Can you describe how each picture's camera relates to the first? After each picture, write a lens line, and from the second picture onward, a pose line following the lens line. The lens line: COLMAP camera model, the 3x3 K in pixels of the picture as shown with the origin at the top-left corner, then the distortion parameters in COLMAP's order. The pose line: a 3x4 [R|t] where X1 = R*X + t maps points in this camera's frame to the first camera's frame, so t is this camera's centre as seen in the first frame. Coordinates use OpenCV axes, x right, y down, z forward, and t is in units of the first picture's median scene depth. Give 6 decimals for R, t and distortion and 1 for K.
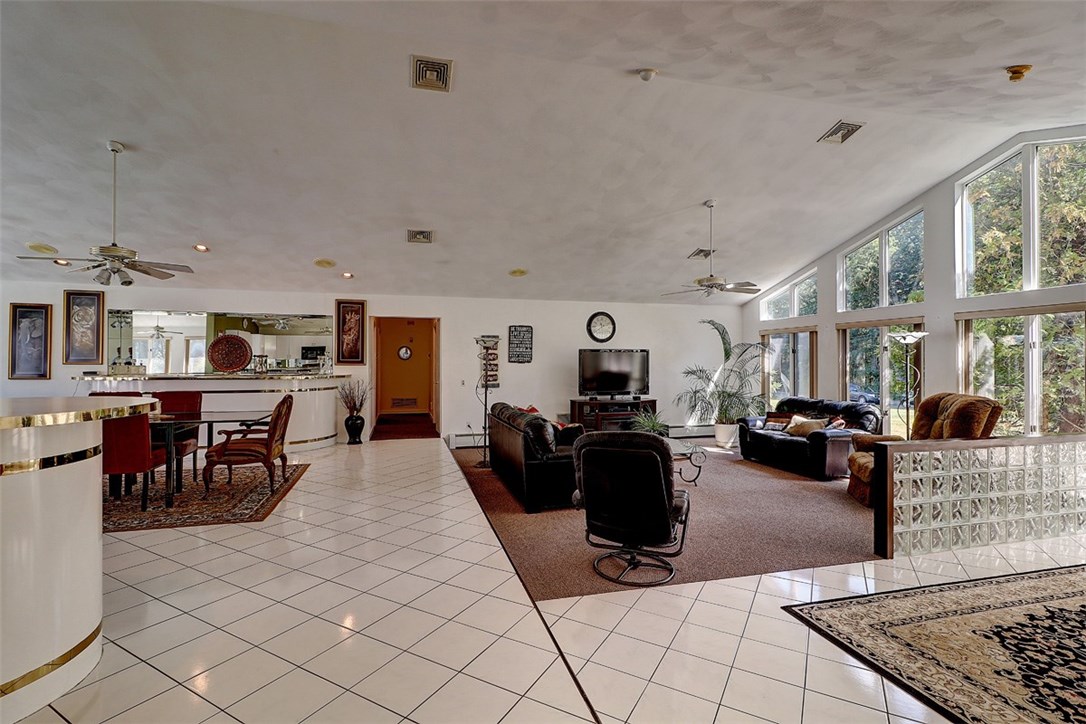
lens RADIAL K [[507.6, 0, 542.2], [0, 507.6, 361.5], [0, 0, 1]] dist [0.001003, -0.000340]
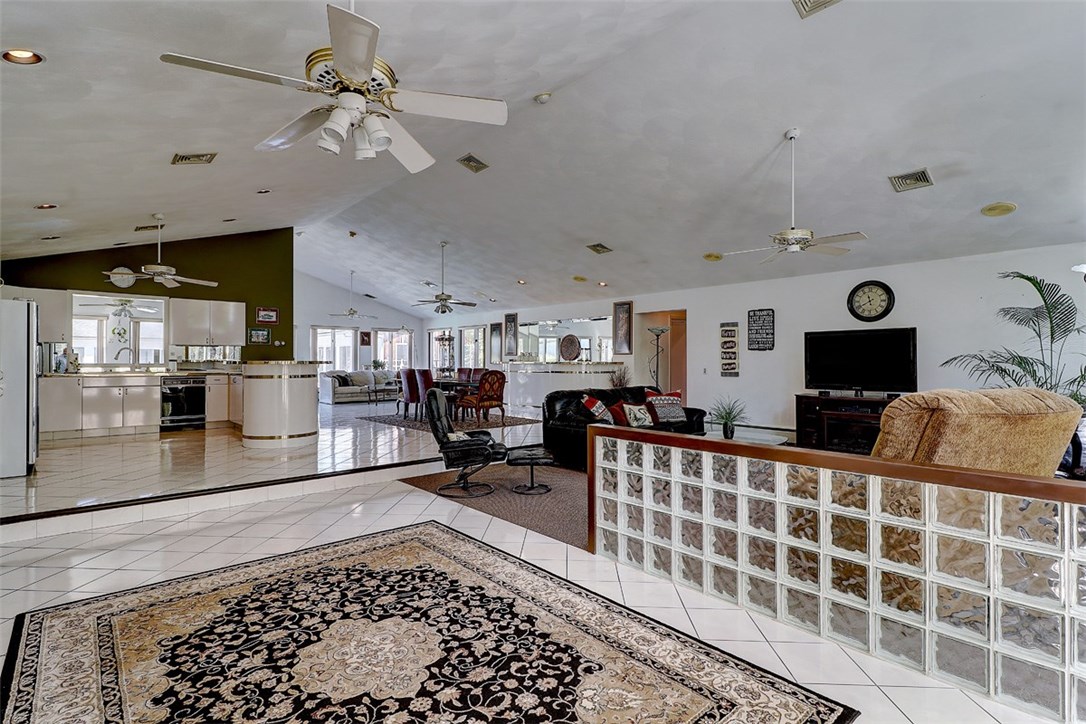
lens RADIAL K [[536.4, 0, 537.1], [0, 536.4, 358.9], [0, 0, 1]] dist [0.003925, -0.000214]
pose [[0.437422, -0.005157, -0.899242, 0.670185], [0.002344, 0.999987, -0.004594, 0.022266], [0.899254, -0.000099, 0.437428, 0.223630]]
